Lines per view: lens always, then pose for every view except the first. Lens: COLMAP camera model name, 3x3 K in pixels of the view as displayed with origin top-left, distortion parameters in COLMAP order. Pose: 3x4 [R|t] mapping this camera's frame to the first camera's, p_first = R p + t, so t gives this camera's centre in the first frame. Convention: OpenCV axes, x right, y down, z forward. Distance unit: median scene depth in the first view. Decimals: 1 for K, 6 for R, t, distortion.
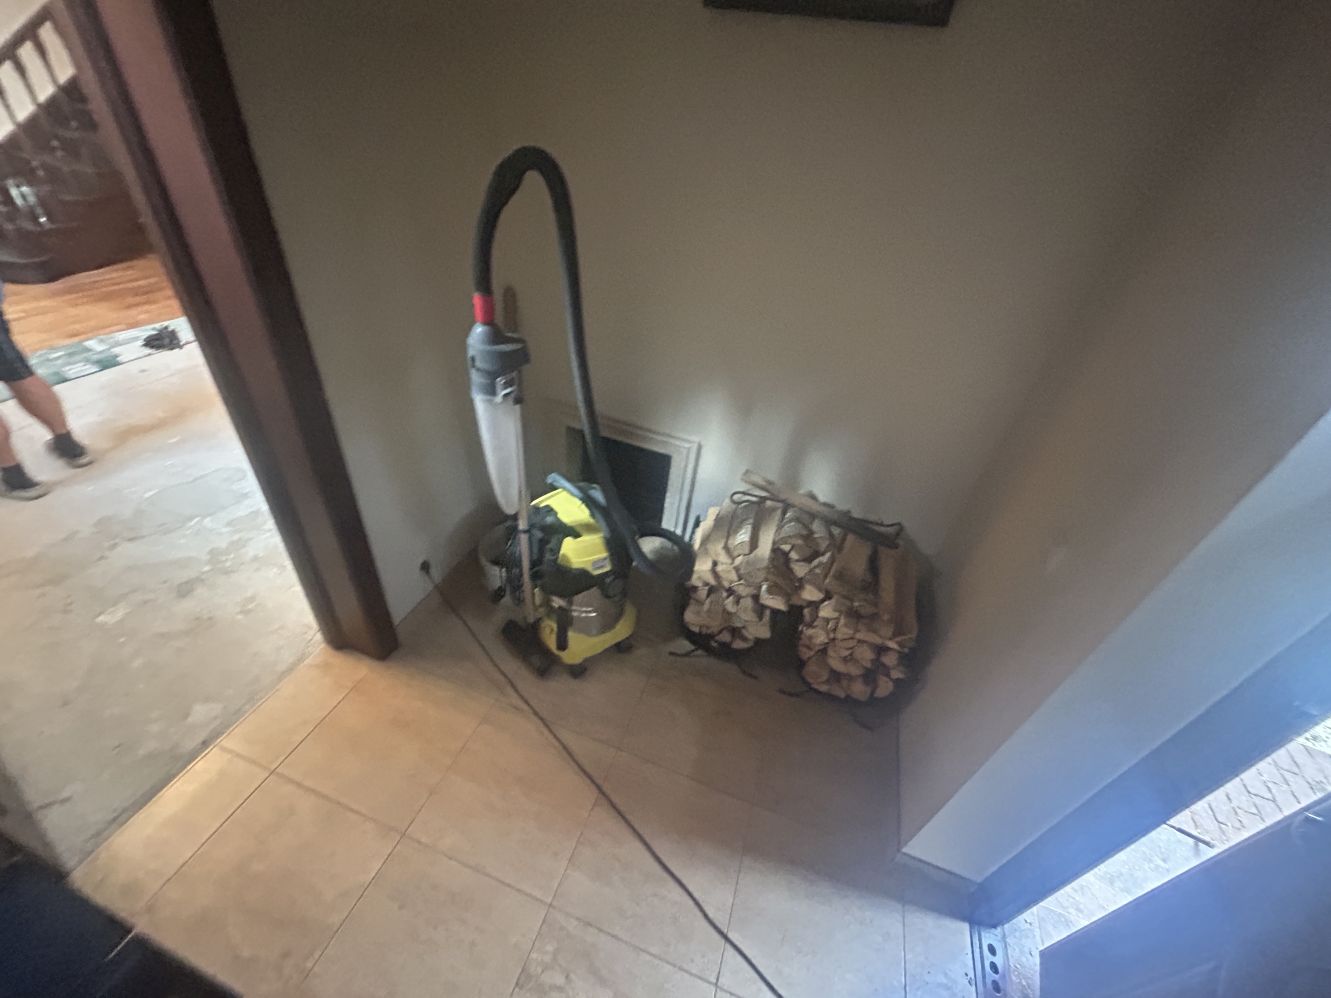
lens RADIAL K [[527.0, 0, 670.5], [0, 527.0, 498.4], [0, 0, 1]] dist [-0.005513, 0.001095]
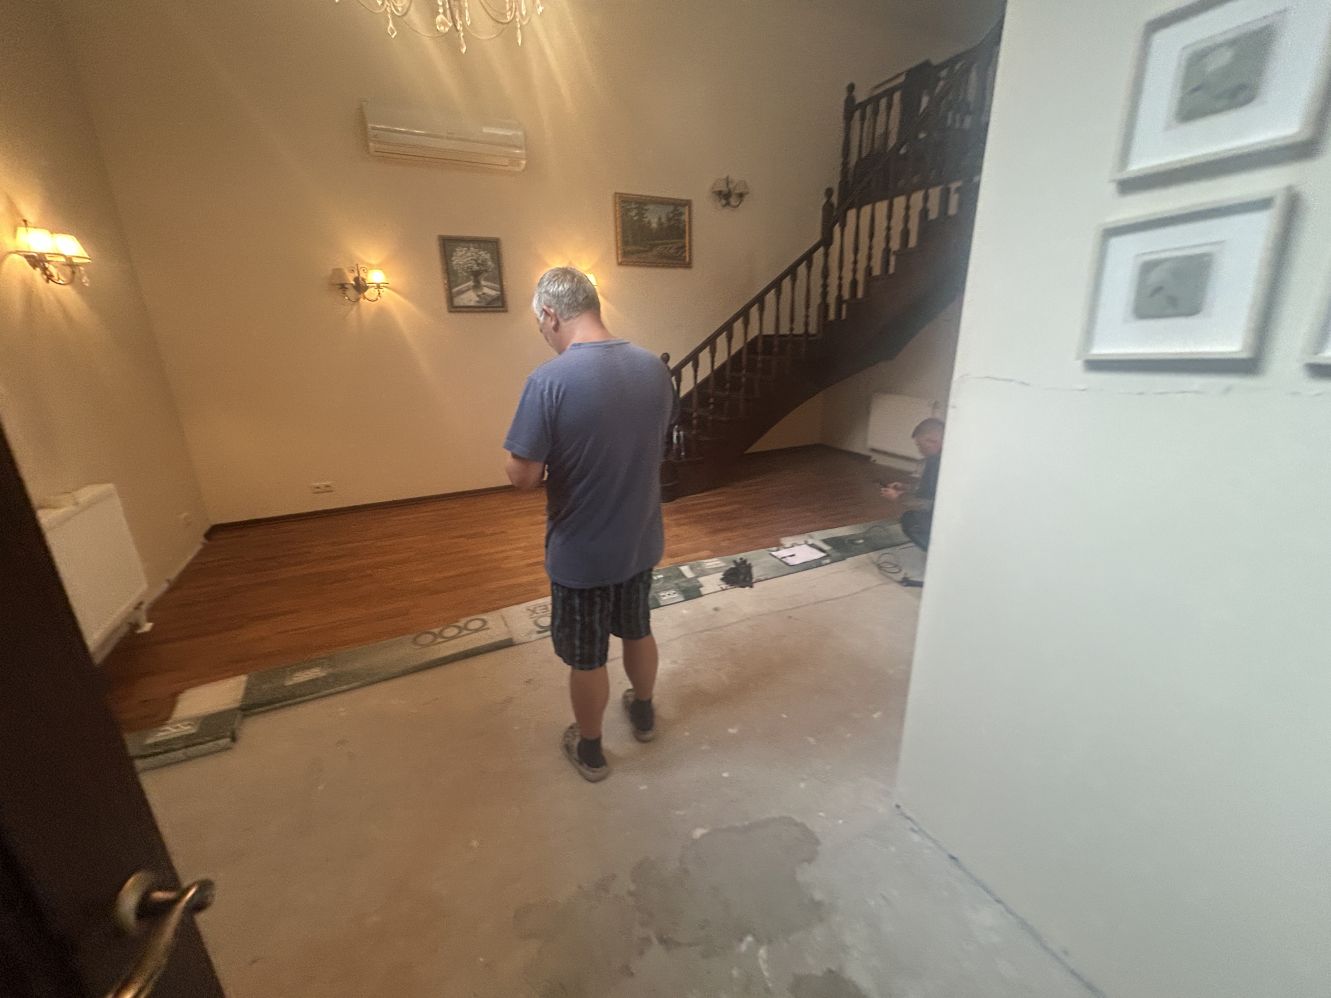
lens RADIAL K [[527.0, 0, 666.4], [0, 527.0, 494.5], [0, 0, 1]] dist [-0.005513, 0.001095]
pose [[0.699663, 0.078164, -0.710184, -0.395198], [-0.348118, 0.905323, -0.243319, -0.156133], [0.623928, 0.417469, 0.660631, 0.233855]]
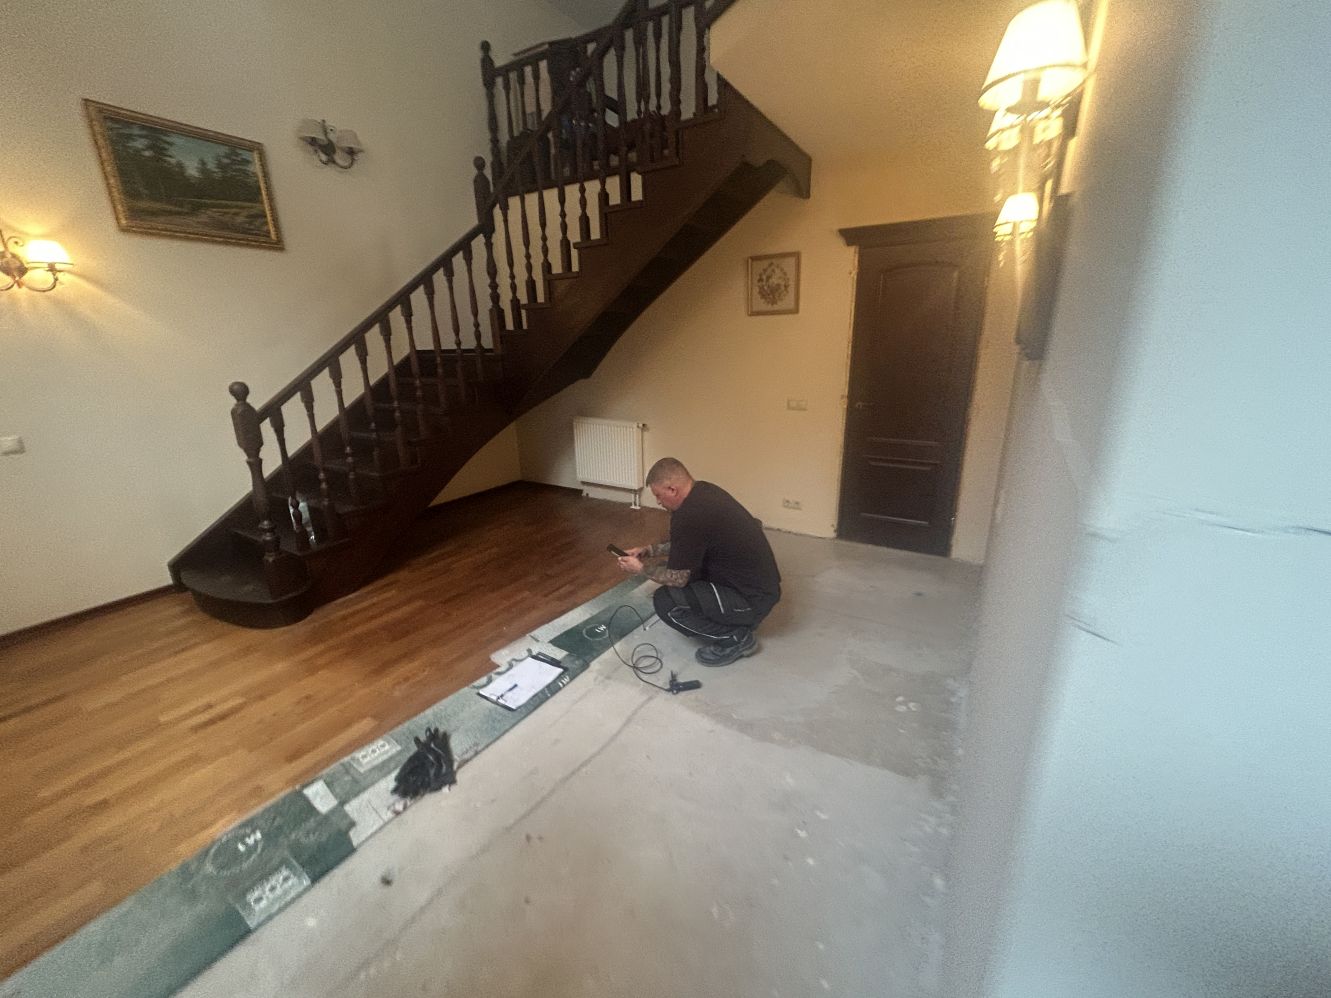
lens RADIAL K [[527.0, 0, 667.7], [0, 527.0, 495.5], [0, 0, 1]] dist [-0.005513, 0.001095]
pose [[0.967249, -0.075591, -0.242312, -0.568818], [-0.019487, 0.929696, -0.367813, -0.361822], [0.253079, 0.360489, 0.897774, 0.472035]]
